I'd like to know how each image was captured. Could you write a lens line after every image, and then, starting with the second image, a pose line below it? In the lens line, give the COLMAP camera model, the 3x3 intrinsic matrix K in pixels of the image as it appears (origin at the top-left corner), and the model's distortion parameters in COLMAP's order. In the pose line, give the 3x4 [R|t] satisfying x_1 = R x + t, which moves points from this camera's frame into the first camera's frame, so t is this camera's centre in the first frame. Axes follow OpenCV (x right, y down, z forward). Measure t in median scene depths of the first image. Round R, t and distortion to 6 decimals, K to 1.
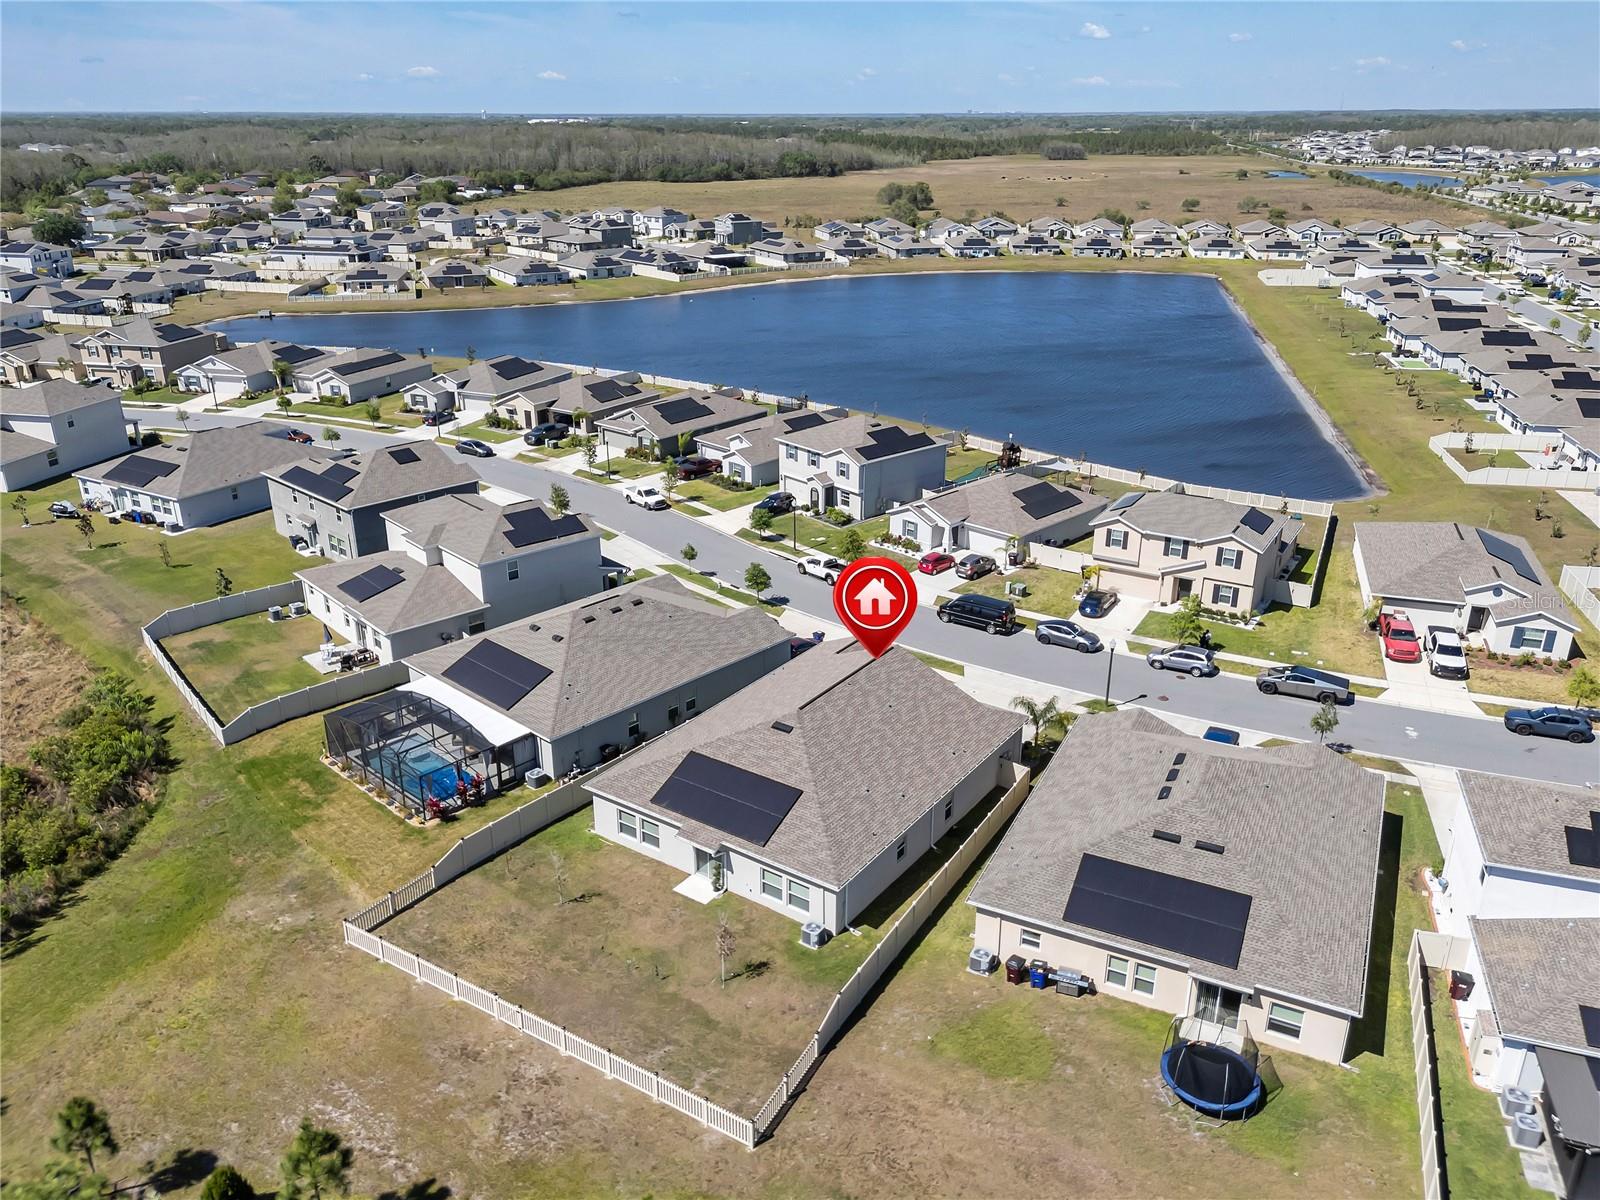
lens RADIAL K [[1223.4, 0, 807.1], [0, 1223.4, 603.5], [0, 0, 1]] dist [0.066054, -0.065949]
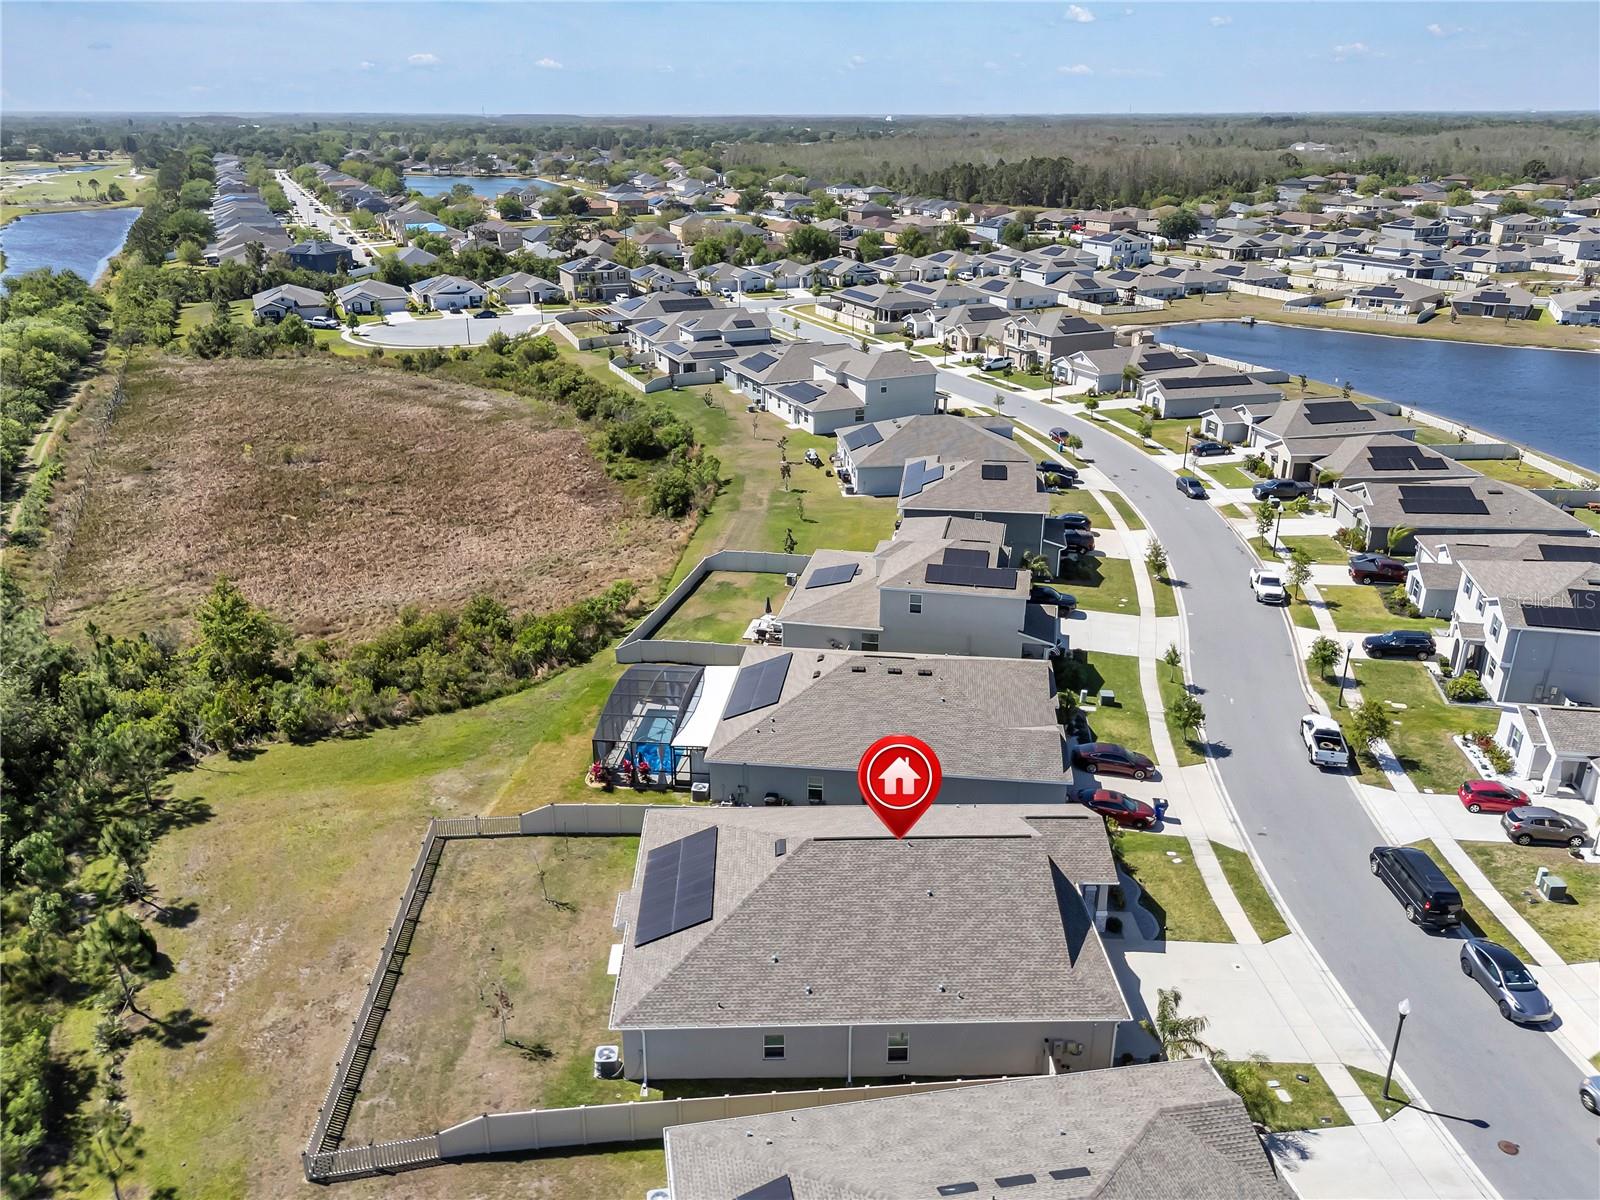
lens RADIAL K [[1223.4, 0, 807.1], [0, 1223.4, 603.5], [0, 0, 1]] dist [0.066054, -0.065949]
pose [[0.586098, 0.302034, -0.751841, 0.242399], [-0.301359, 0.942613, 0.143748, -0.078464], [0.752112, 0.142324, 0.643484, 0.179990]]
